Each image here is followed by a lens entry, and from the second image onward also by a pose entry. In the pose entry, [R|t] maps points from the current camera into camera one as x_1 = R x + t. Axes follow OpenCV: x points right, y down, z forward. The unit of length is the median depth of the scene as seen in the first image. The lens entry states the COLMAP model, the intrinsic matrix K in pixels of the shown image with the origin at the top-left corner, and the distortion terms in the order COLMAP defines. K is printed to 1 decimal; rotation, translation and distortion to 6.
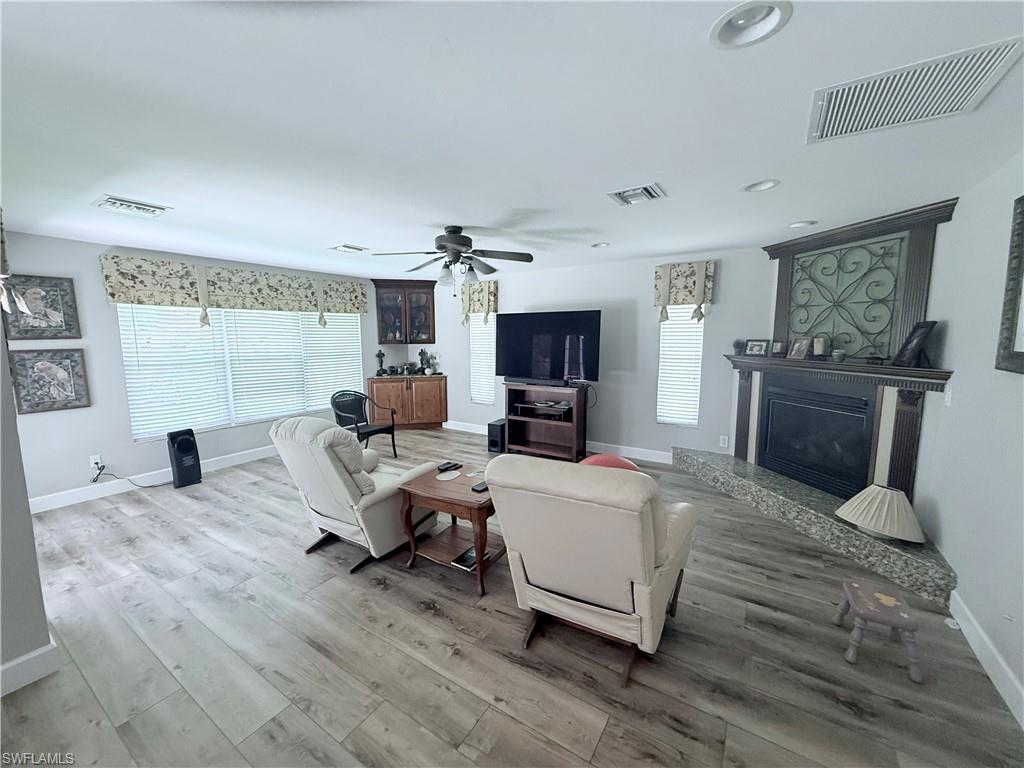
lens RADIAL K [[406.5, 0, 506.3], [0, 406.5, 384.2], [0, 0, 1]] dist [-0.001224, 0.000388]
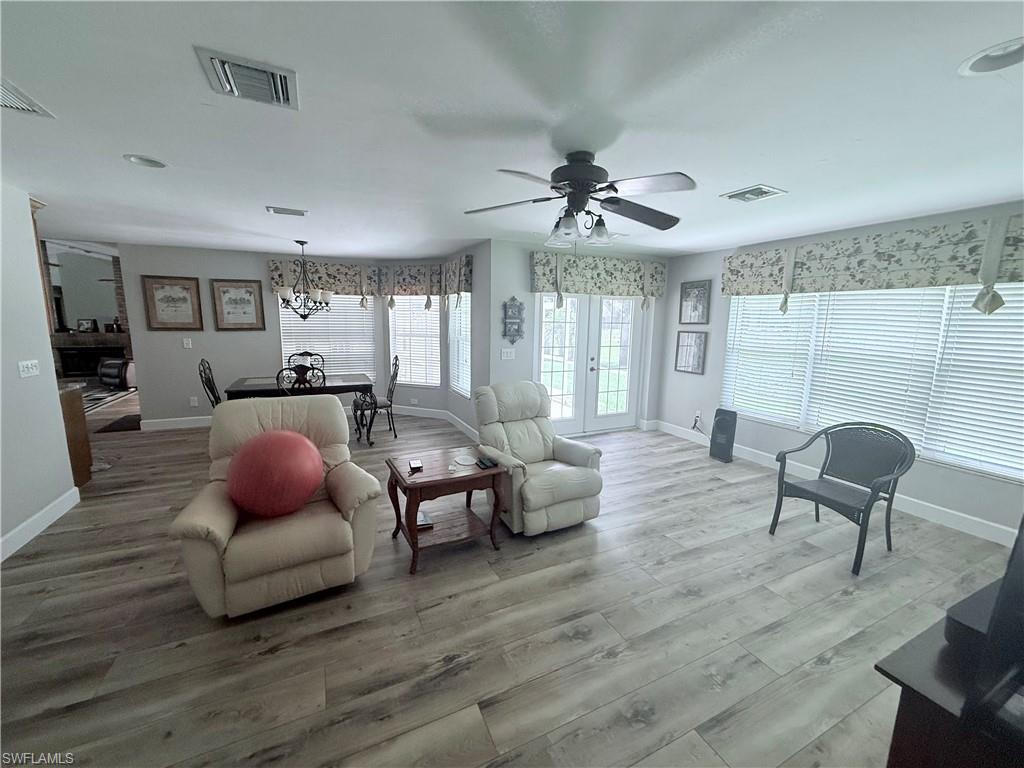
lens RADIAL K [[406.5, 0, 508.7], [0, 406.5, 381.4], [0, 0, 1]] dist [-0.001224, 0.000388]
pose [[-0.522058, 0.126249, -0.843514, 0.473560], [-0.117644, 0.968872, 0.217822, -0.148188], [0.844758, 0.212950, -0.490955, 1.170645]]
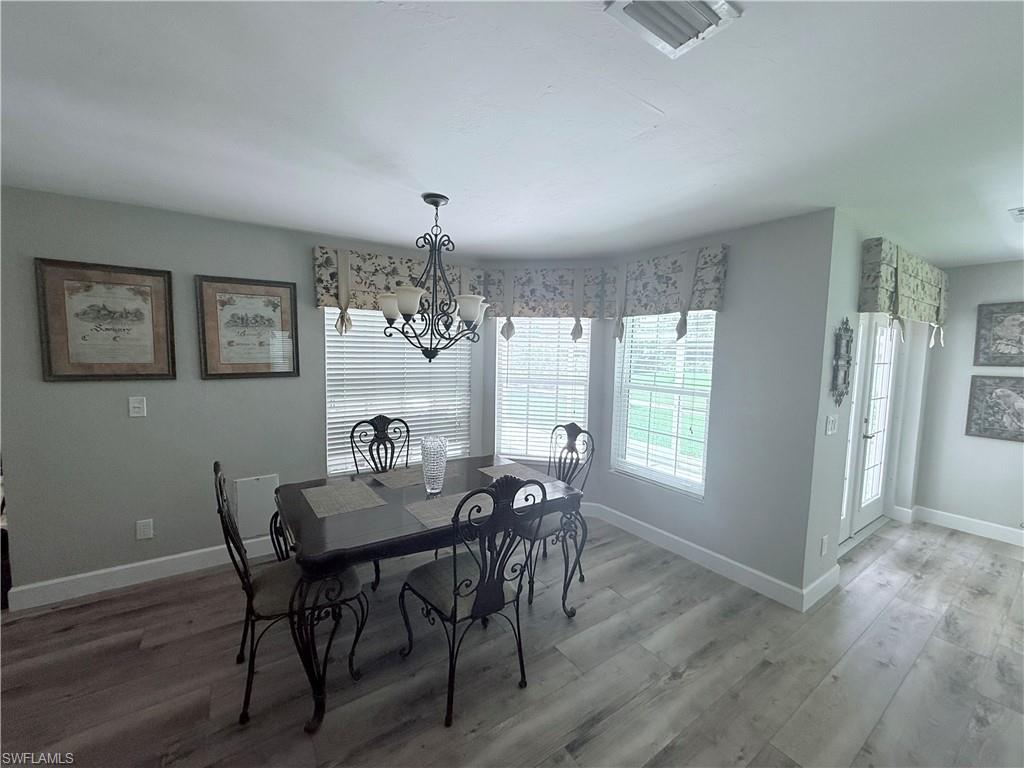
lens RADIAL K [[406.5, 0, 509.0], [0, 406.5, 382.5], [0, 0, 1]] dist [-0.001224, 0.000388]
pose [[-0.379459, 0.068899, -0.922639, 0.218062], [-0.132416, 0.982913, 0.127859, -0.036434], [0.915684, 0.170689, -0.363852, 0.251564]]
